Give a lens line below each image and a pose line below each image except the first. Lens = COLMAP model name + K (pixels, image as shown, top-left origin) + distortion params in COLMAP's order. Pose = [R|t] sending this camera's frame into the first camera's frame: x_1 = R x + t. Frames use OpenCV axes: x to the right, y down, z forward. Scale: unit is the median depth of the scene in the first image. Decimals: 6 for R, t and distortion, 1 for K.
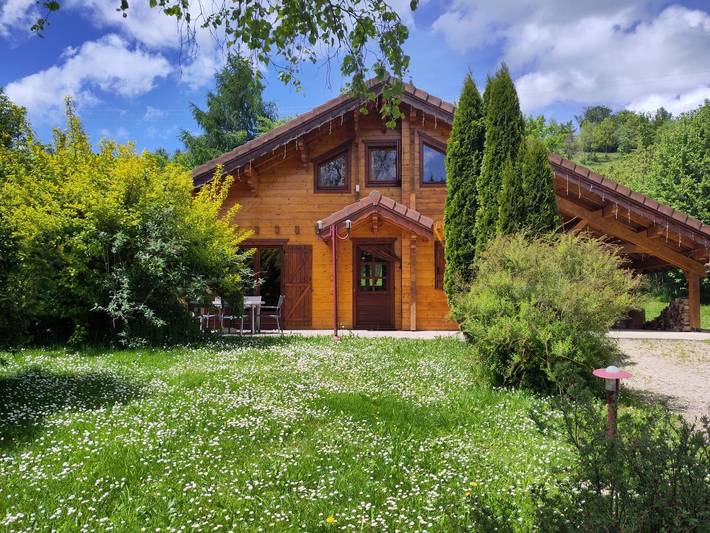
lens RADIAL K [[647.4, 0, 355.0], [0, 647.4, 266.5], [0, 0, 1]] dist [0.059143, -0.012280]
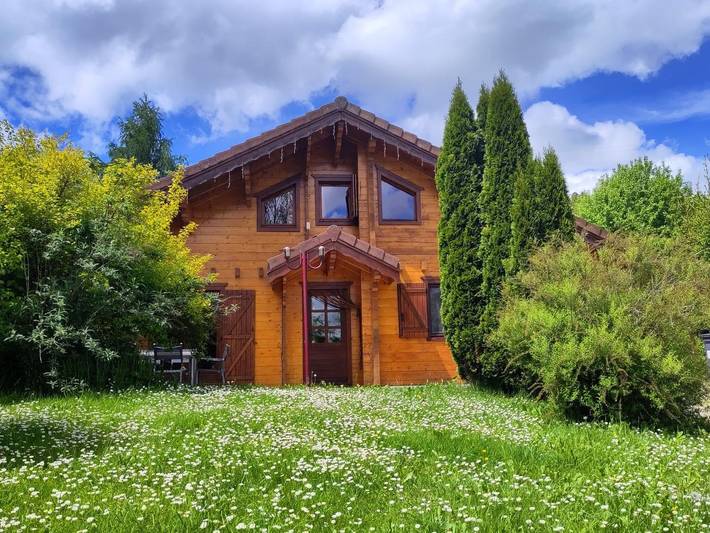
lens RADIAL K [[647.4, 0, 355.0], [0, 647.4, 266.5], [0, 0, 1]] dist [0.059143, -0.012280]
pose [[0.984622, 0.007178, 0.174552, -0.117233], [0.014853, 0.992098, -0.124581, 0.061415], [-0.174067, 0.125258, 0.976735, 0.173829]]
